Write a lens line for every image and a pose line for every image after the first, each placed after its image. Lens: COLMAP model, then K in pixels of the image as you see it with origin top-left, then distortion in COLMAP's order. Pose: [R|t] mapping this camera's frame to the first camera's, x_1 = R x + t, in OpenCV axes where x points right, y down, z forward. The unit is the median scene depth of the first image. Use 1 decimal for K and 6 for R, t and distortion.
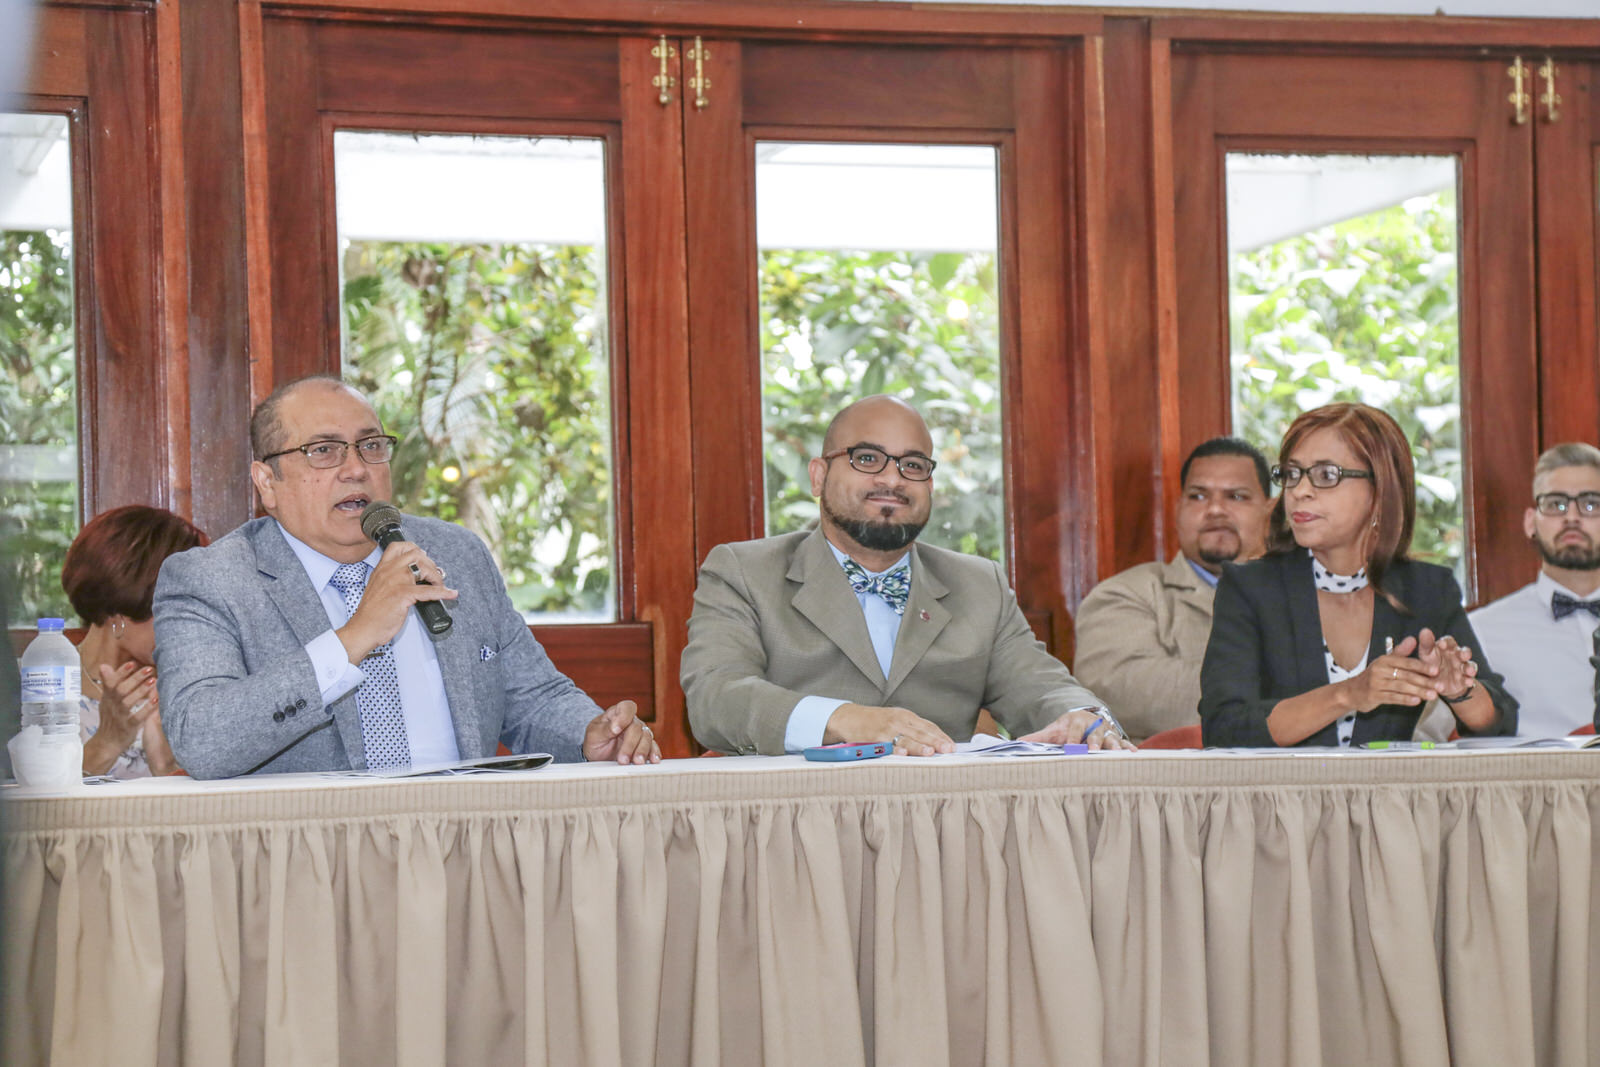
lens RADIAL K [[3465.1, 0, 795.4], [0, 3465.1, 564.7], [0, 0, 1]] dist [0.354885, 0.000000]
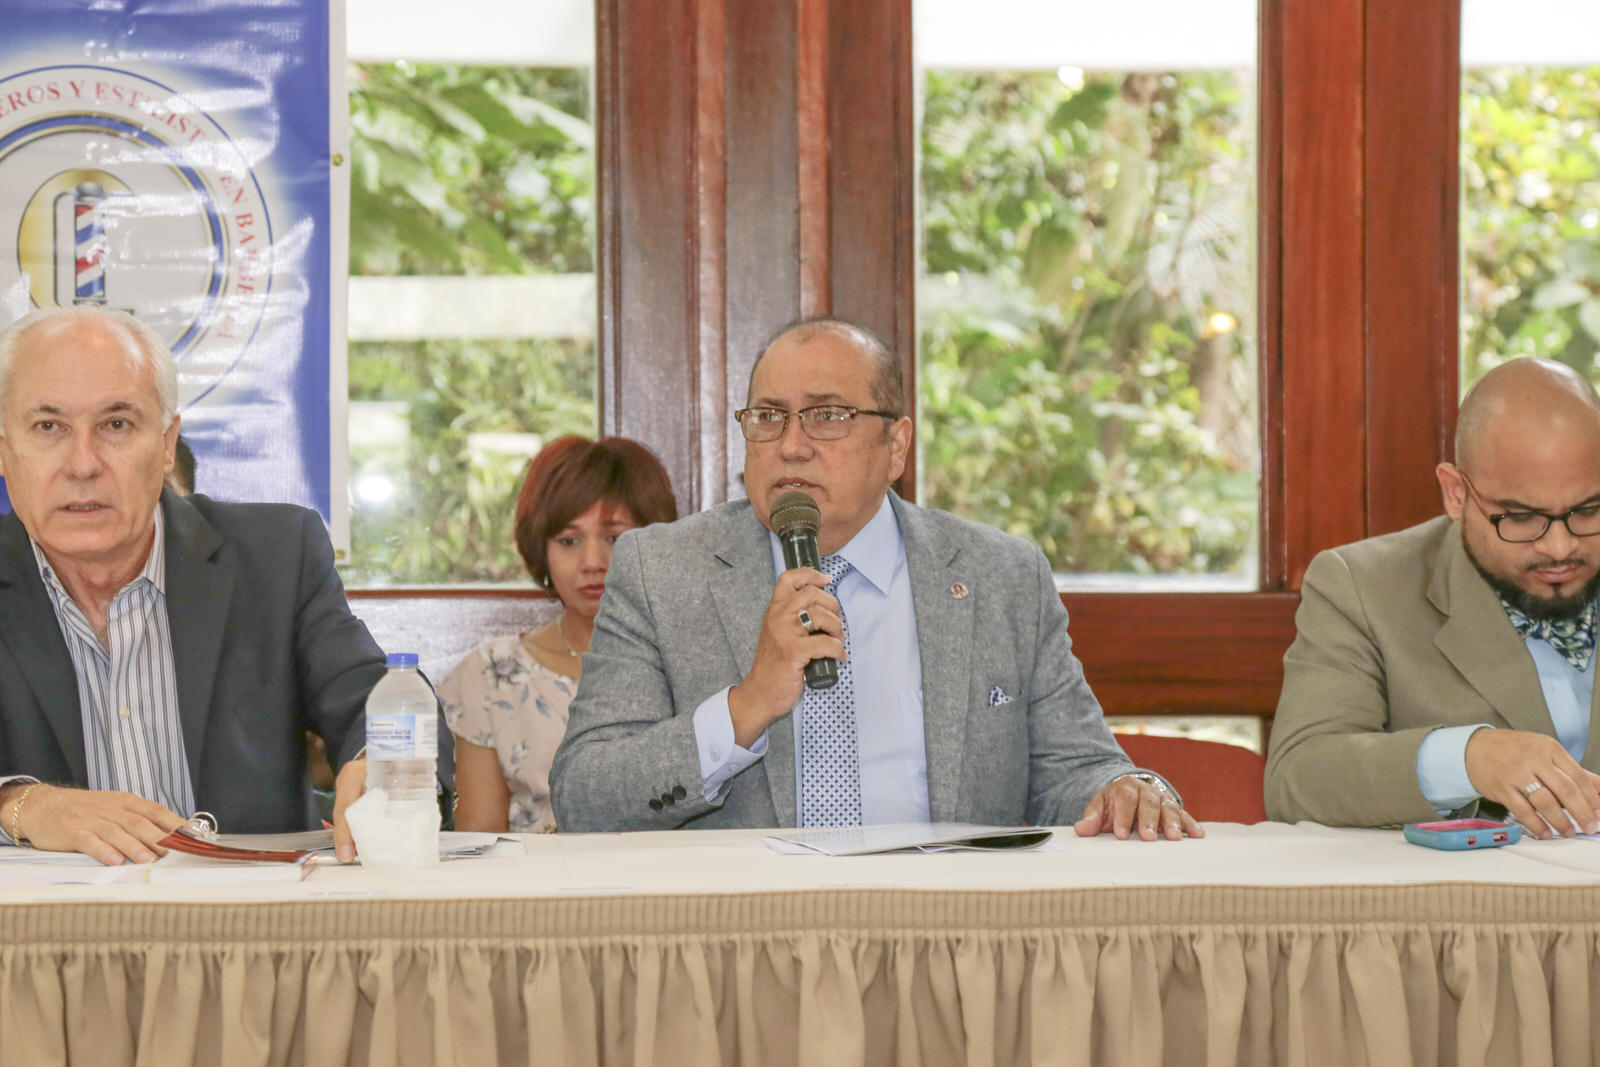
lens RADIAL K [[4034.8, 0, 803.6], [0, 4034.8, 593.2], [0, 0, 1]] dist [0.516563, 0.000000]
pose [[0.977443, 0.020368, -0.210217, 0.065190], [-0.010048, 0.998696, 0.050045, -0.042789], [0.210962, -0.046804, 0.976373, 0.123915]]
